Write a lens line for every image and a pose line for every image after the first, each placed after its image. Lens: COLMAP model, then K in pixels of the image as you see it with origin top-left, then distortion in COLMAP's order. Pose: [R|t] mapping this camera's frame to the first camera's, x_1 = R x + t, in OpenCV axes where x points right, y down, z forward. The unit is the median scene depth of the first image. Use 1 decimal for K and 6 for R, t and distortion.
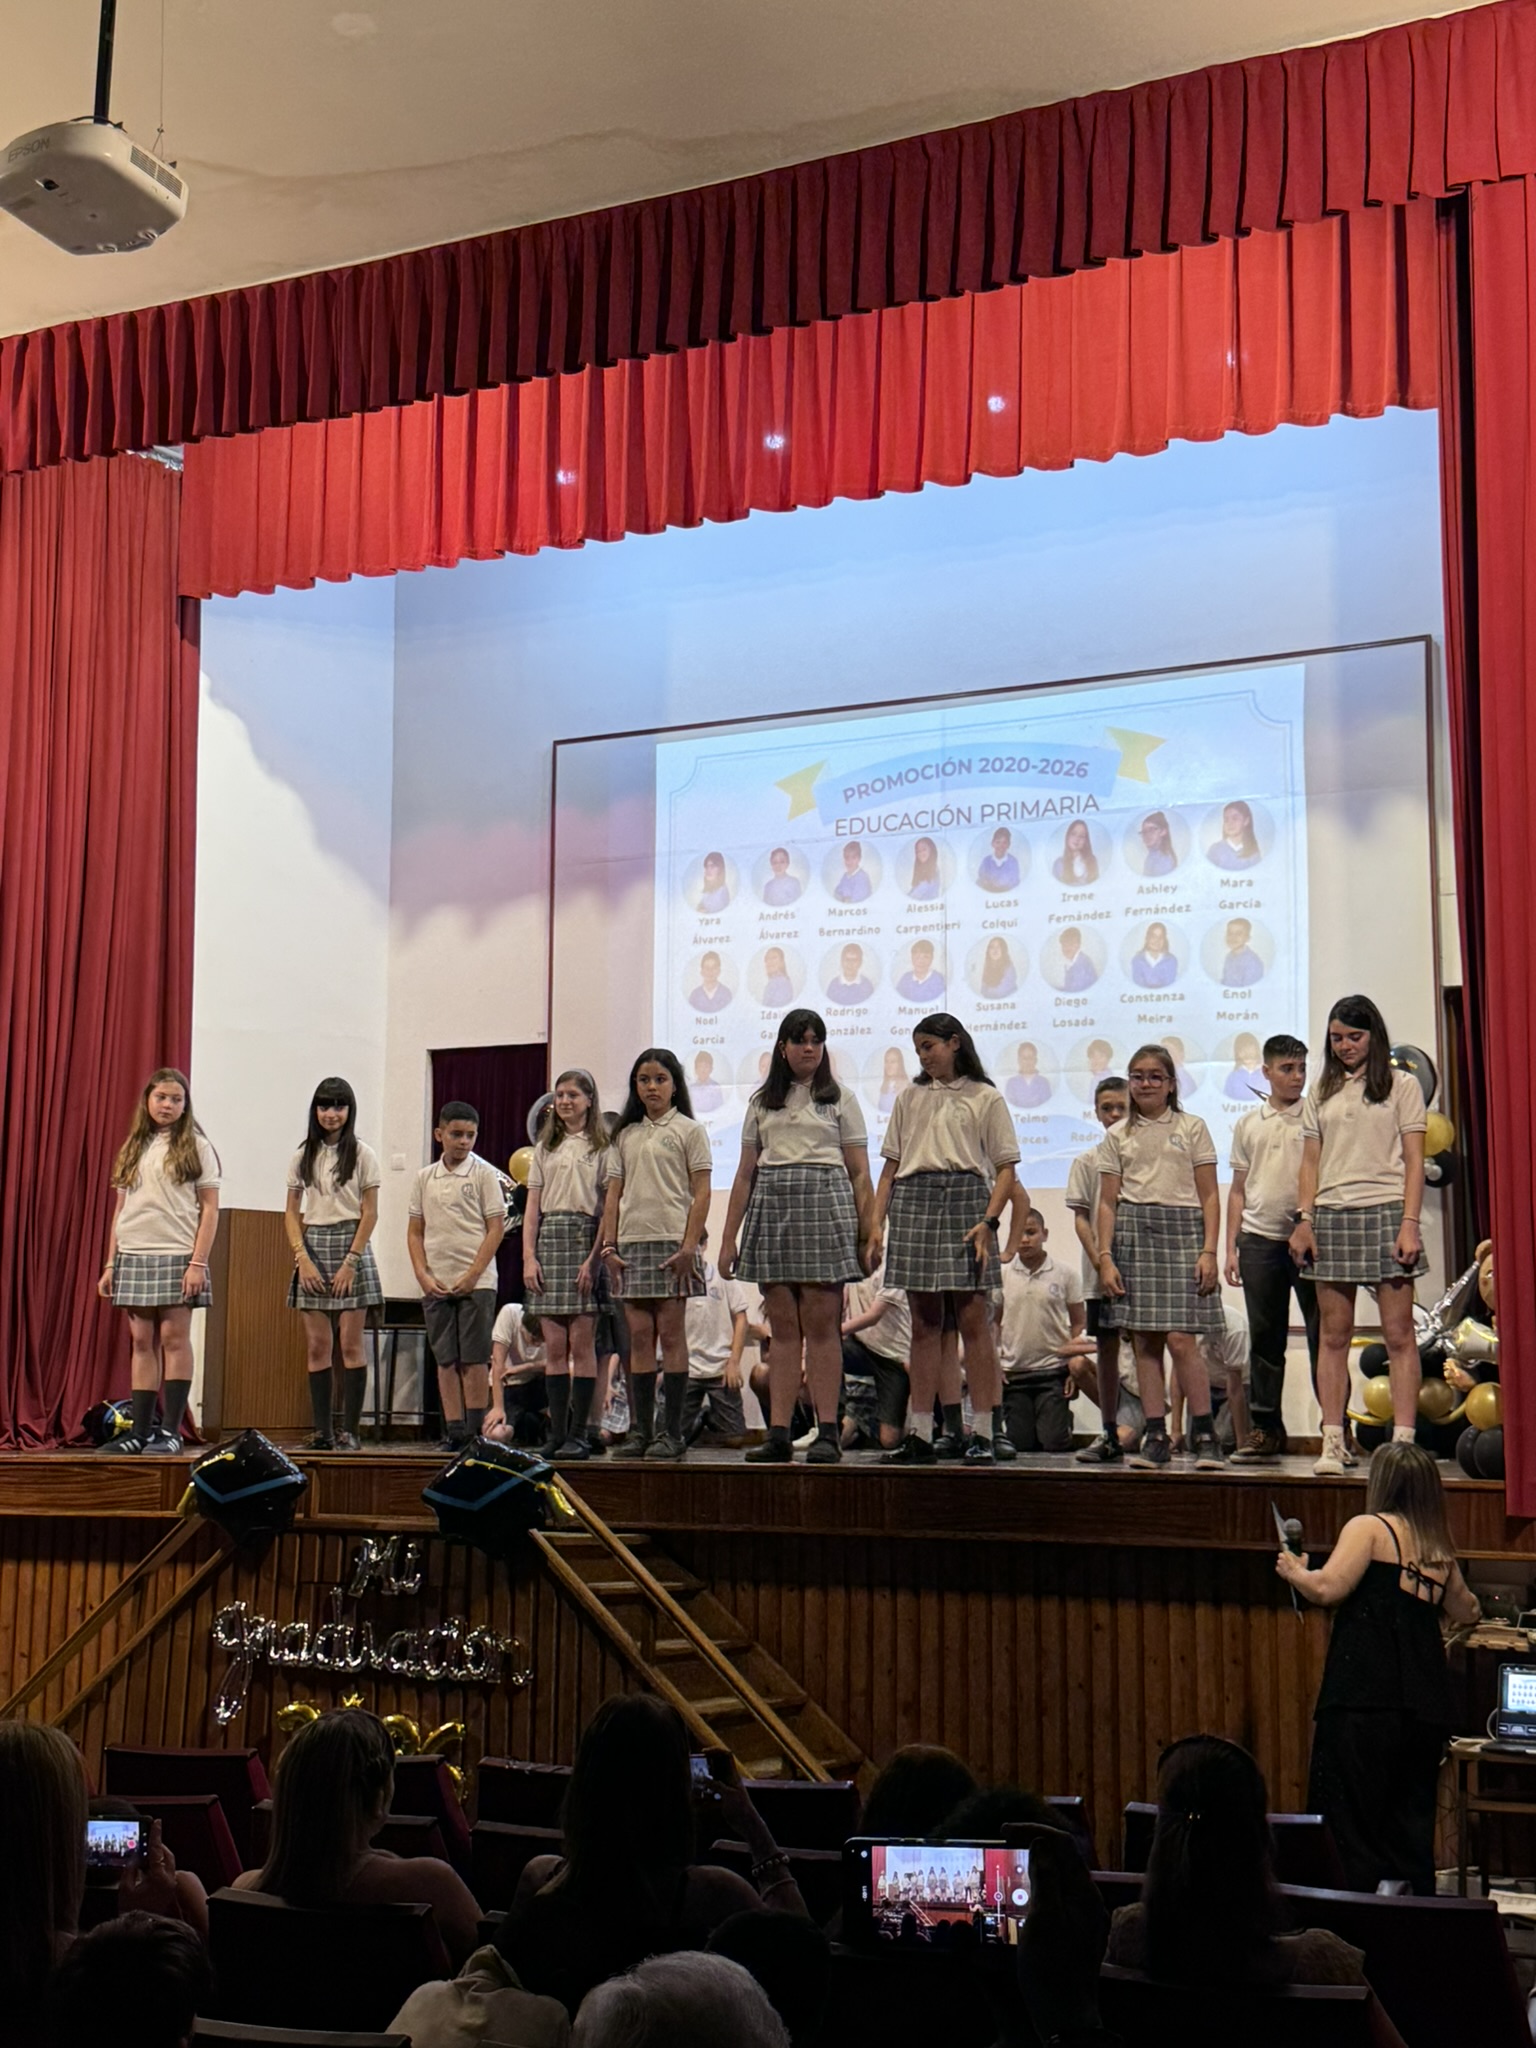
lens RADIAL K [[2684.1, 0, 761.6], [0, 2684.1, 1021.7], [0, 0, 1]] dist [0.141110, 0.000000]
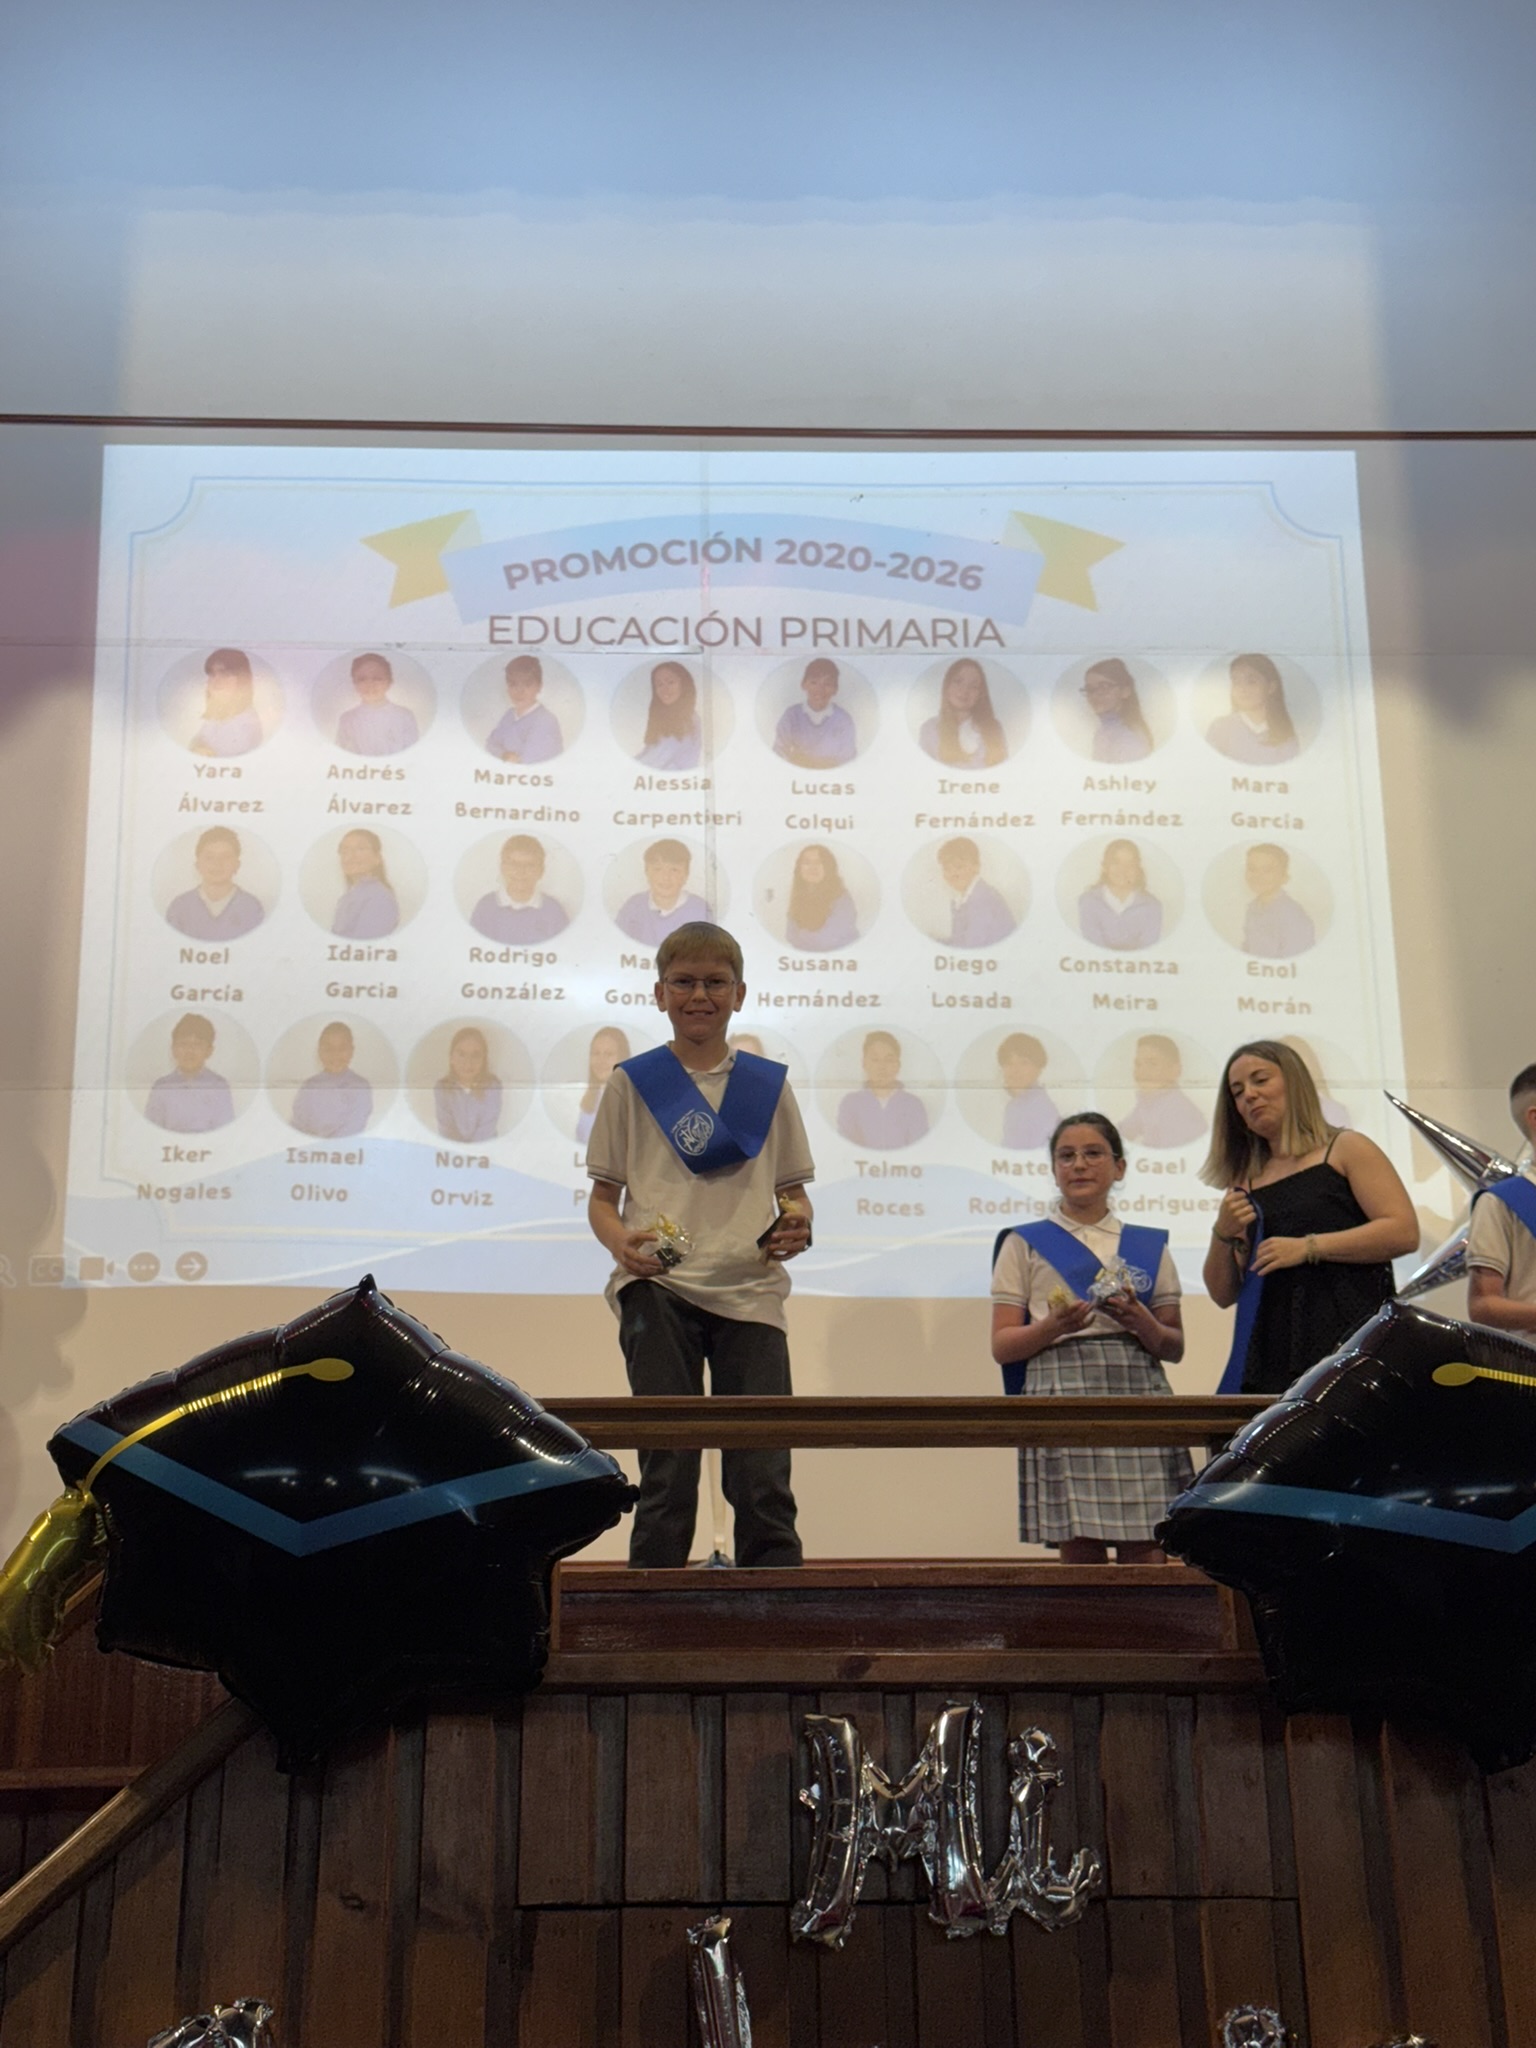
lens RADIAL K [[2942.4, 0, 770.1], [0, 2942.4, 1007.9], [0, 0, 1]] dist [0.131005, 0.000000]
pose [[0.870963, 0.137460, 0.471729, -0.201137], [-0.044978, 0.978344, -0.202041, 0.124227], [-0.489286, 0.154753, 0.858284, 0.509379]]
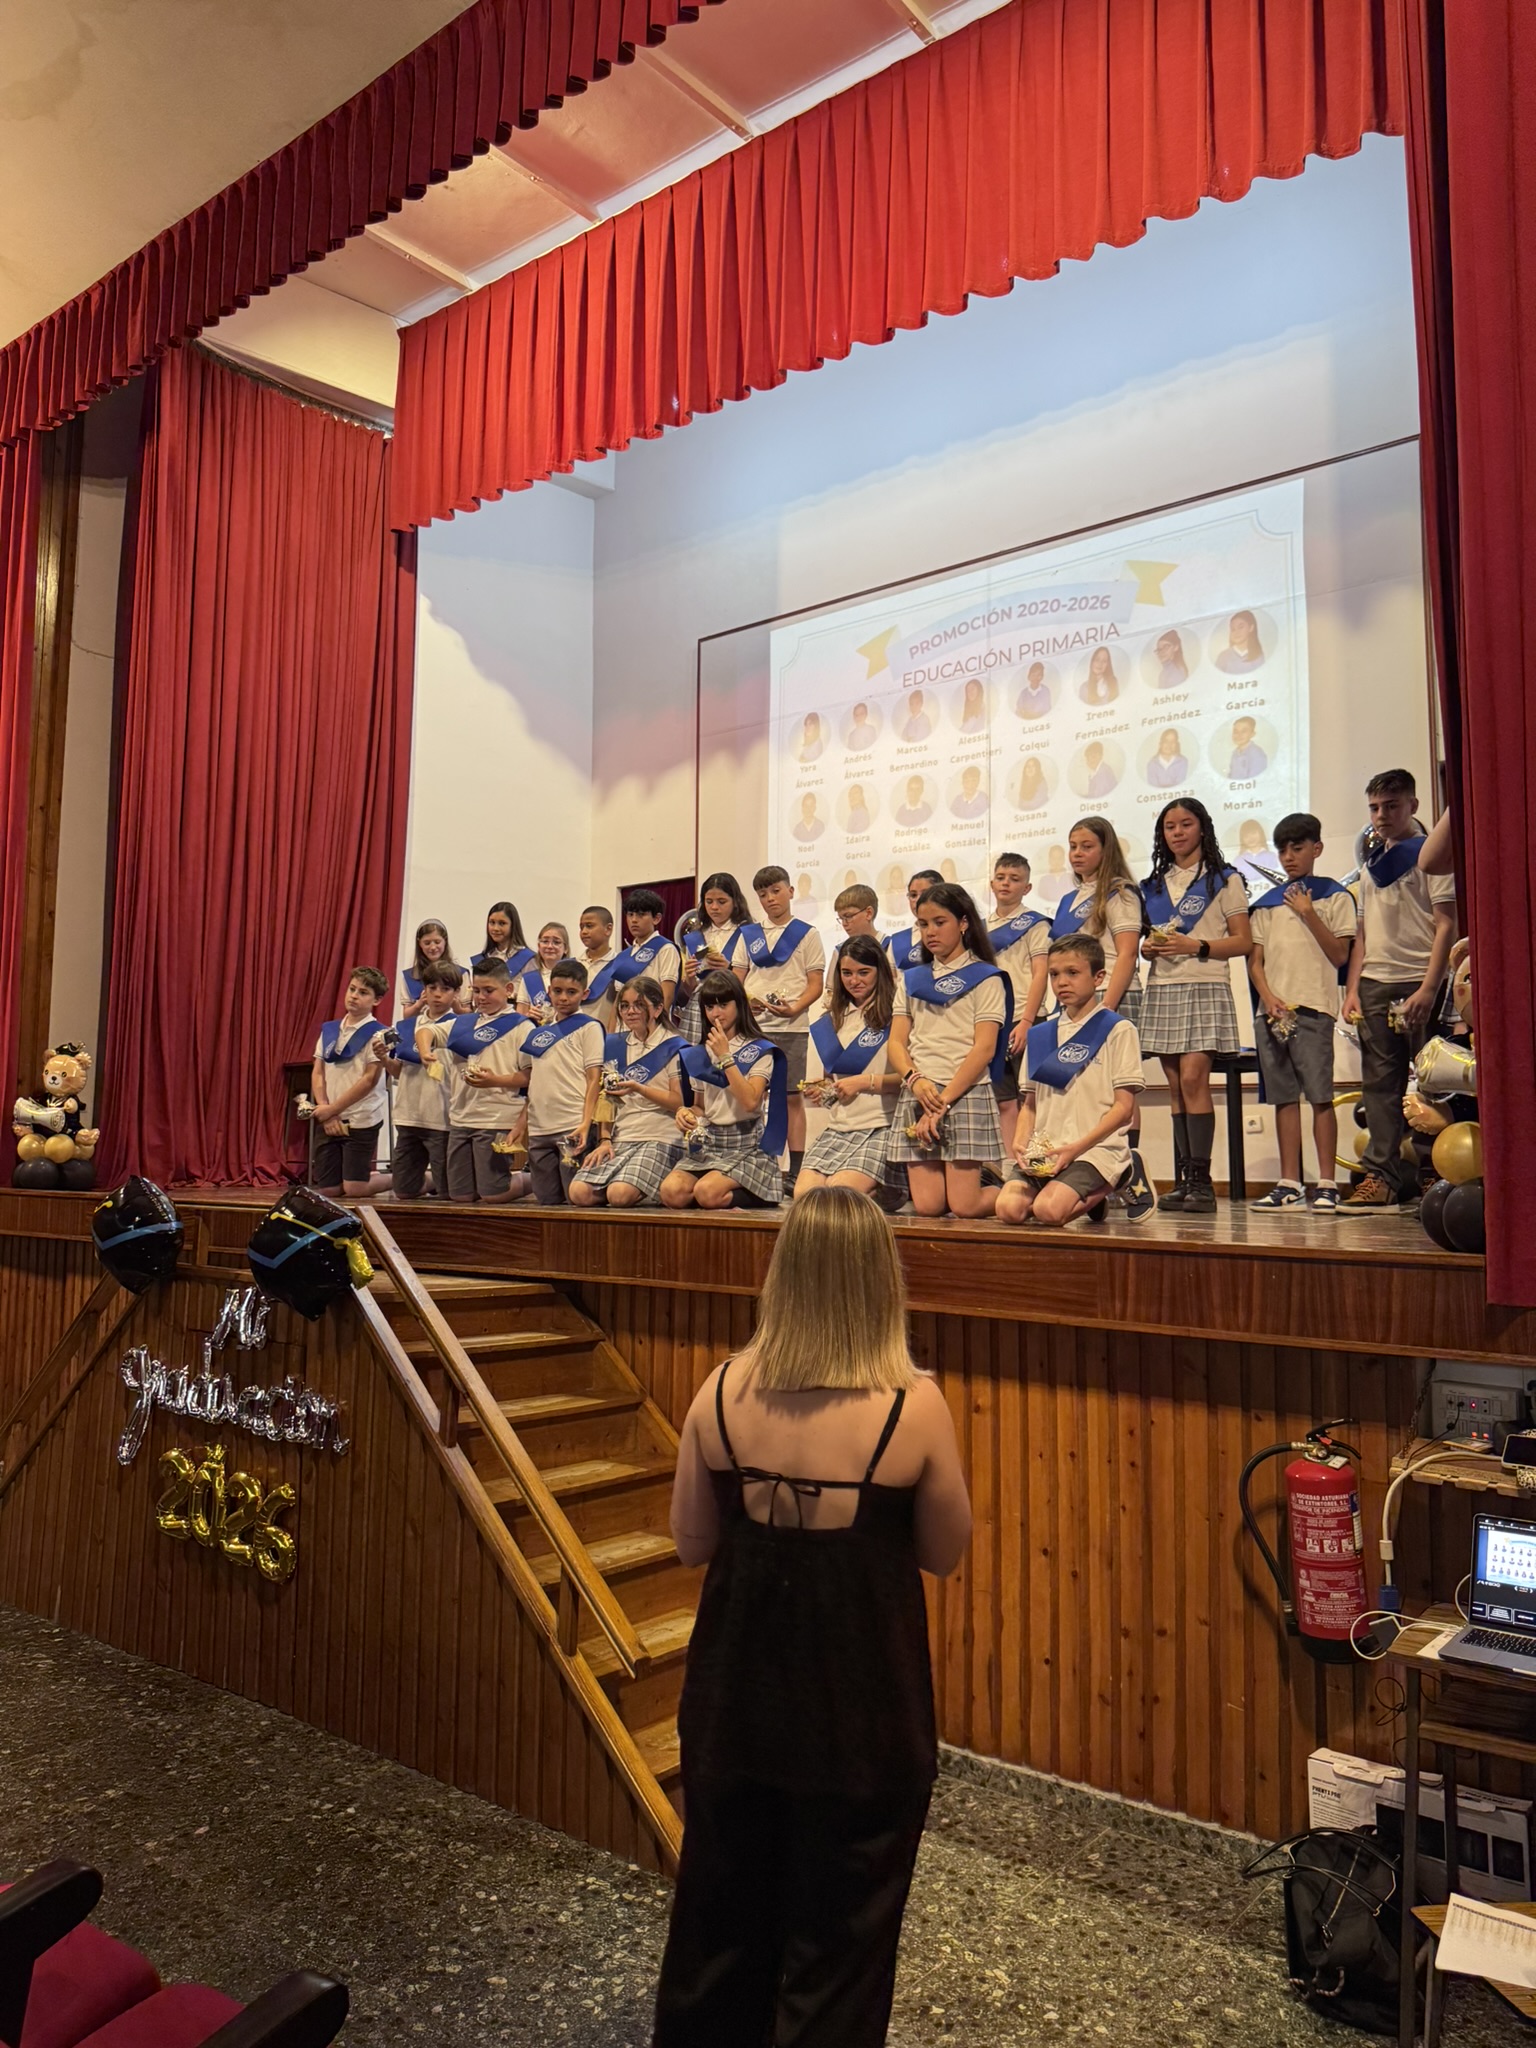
lens RADIAL K [[1448.2, 0, 754.4], [0, 1448.2, 1026.1], [0, 0, 1]] dist [0.079202, -0.076796]
pose [[0.977057, -0.017547, -0.212252, 0.103944], [0.028443, 0.998424, 0.048387, 0.051927], [0.211068, -0.053314, 0.976016, 0.360932]]
